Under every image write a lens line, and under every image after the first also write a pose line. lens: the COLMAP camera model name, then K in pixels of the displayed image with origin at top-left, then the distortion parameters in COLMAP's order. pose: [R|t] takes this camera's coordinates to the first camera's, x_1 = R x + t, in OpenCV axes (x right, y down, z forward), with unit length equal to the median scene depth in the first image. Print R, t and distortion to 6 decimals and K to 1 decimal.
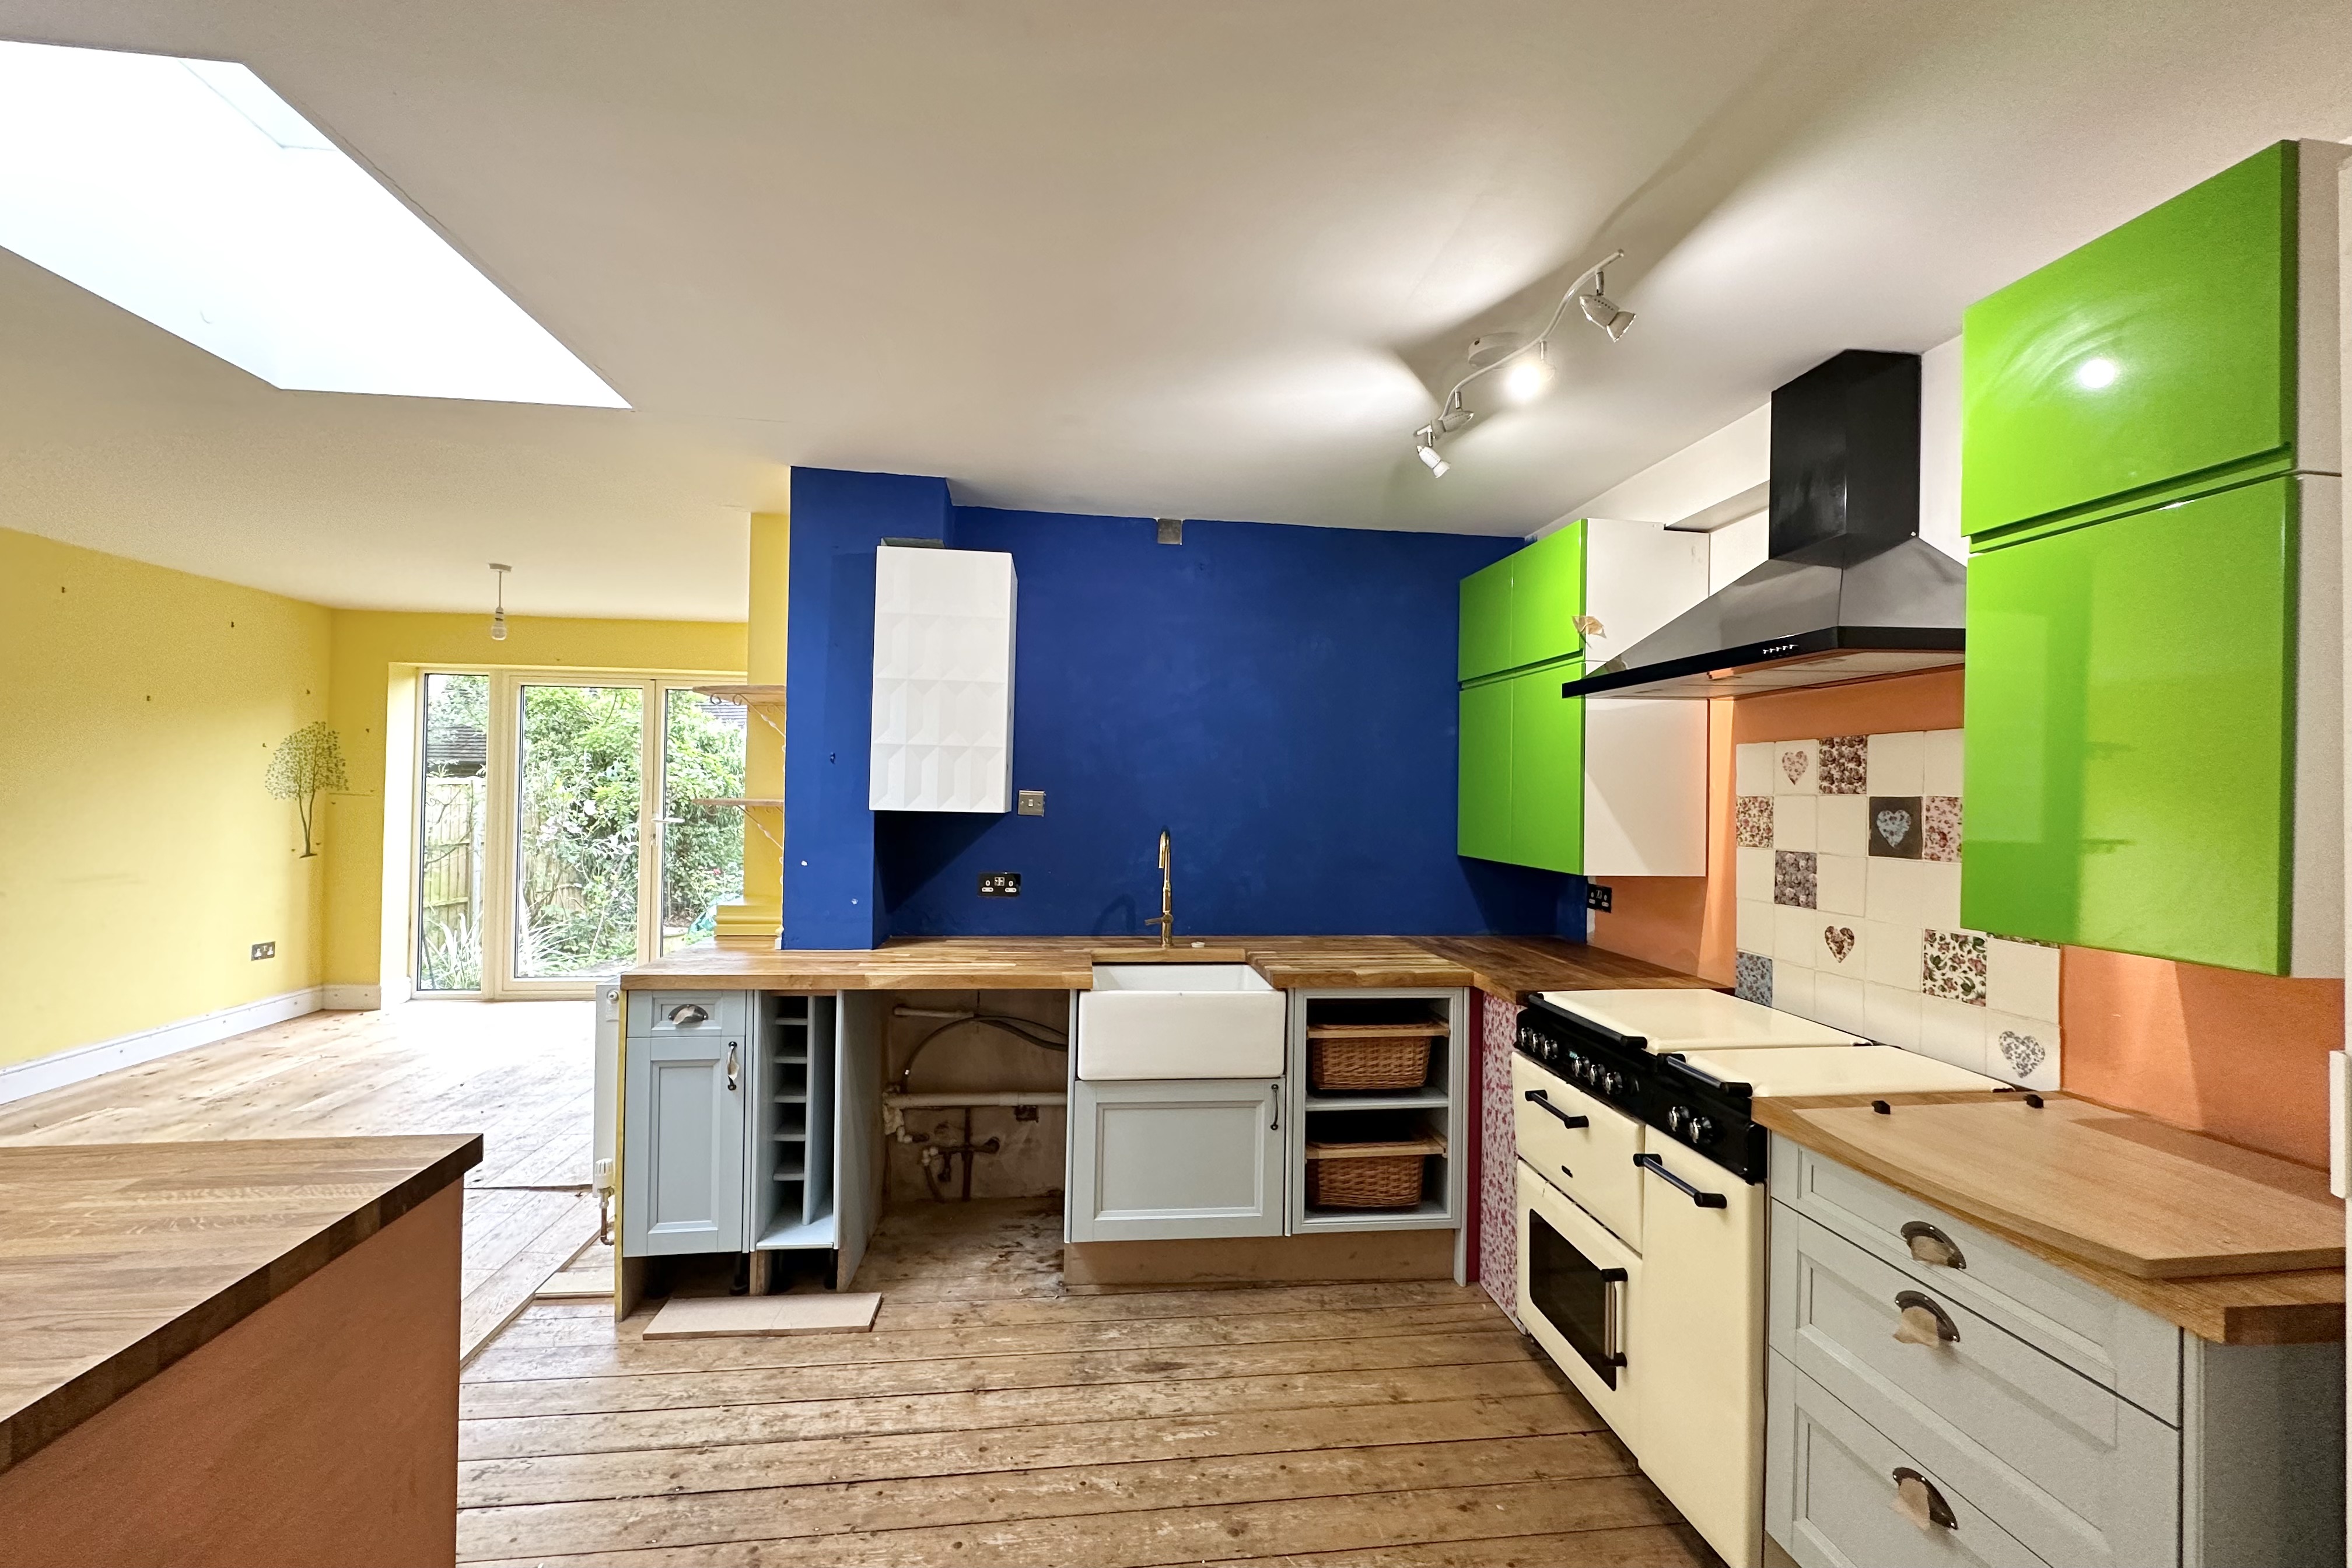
lens RADIAL K [[932.4, 0, 1171.5], [0, 932.4, 774.8], [0, 0, 1]] dist [-0.001355, 0.000354]
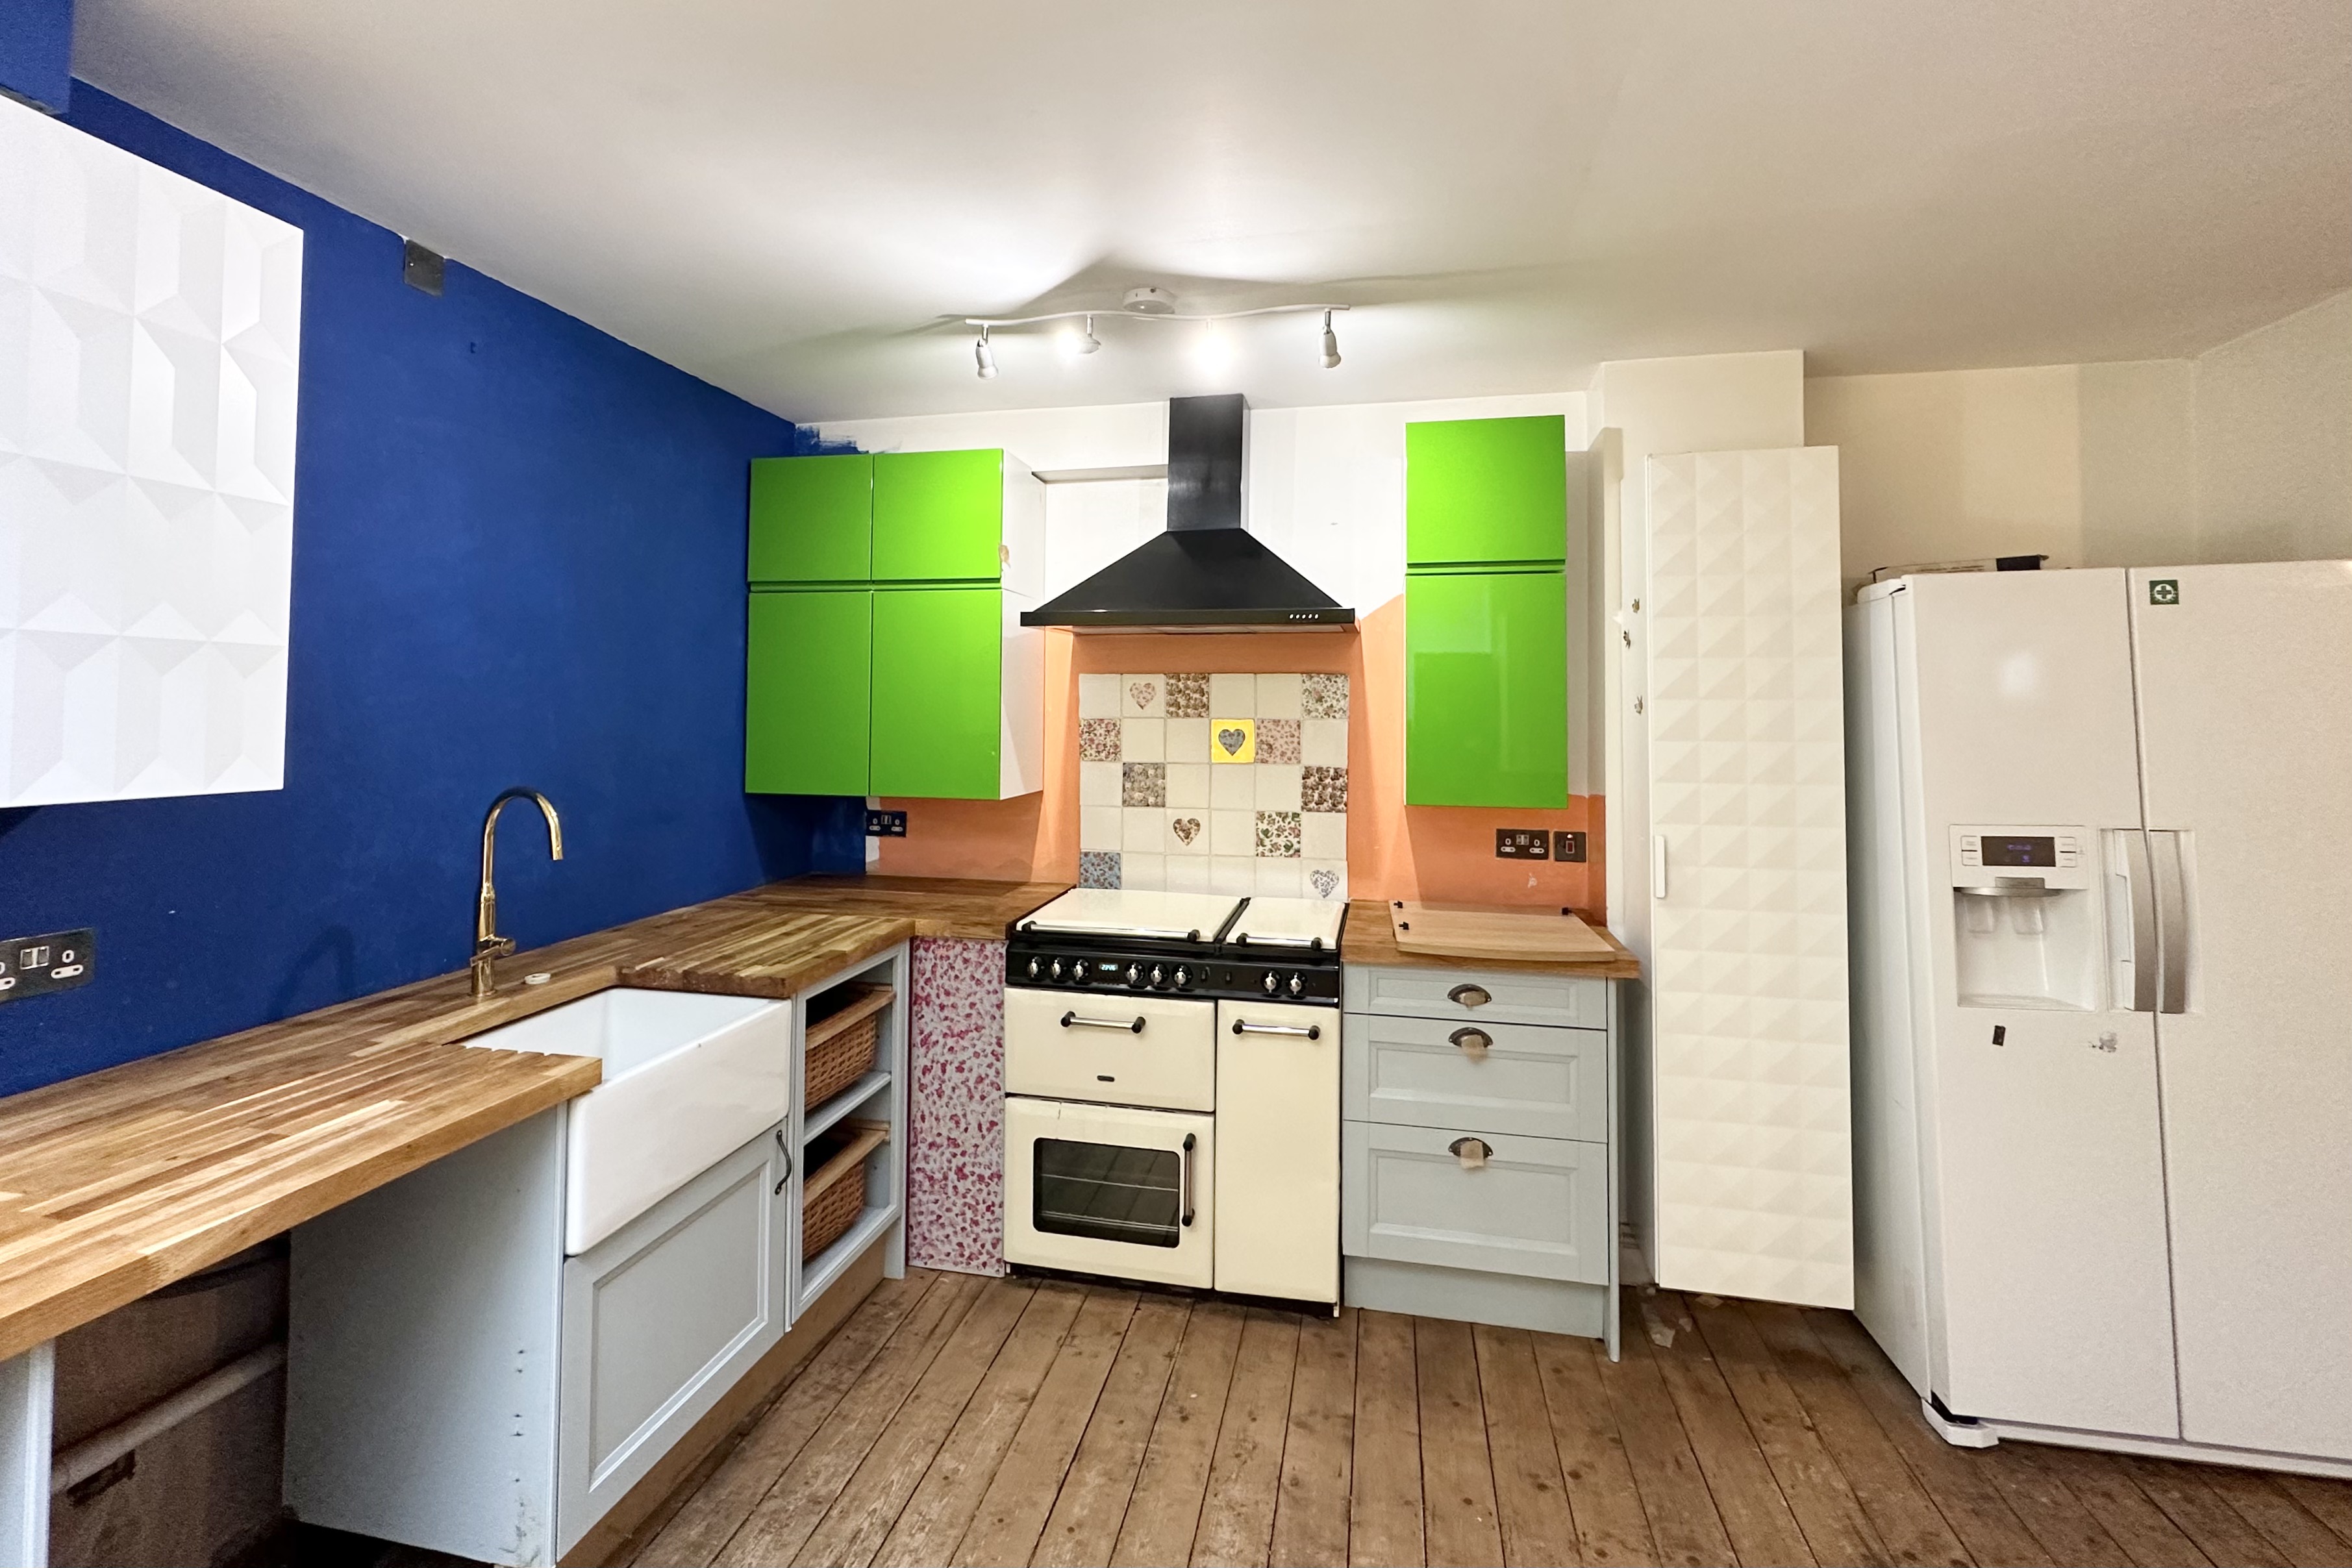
lens RADIAL K [[1039.6, 0, 1165.0], [0, 1039.6, 664.6], [0, 0, 1]] dist [-0.002707, 0.000286]
pose [[0.324464, 0.023798, 0.945599, -0.644421], [-0.018775, 0.999649, -0.018716, -0.024060], [-0.945712, -0.011681, 0.324797, 0.523097]]
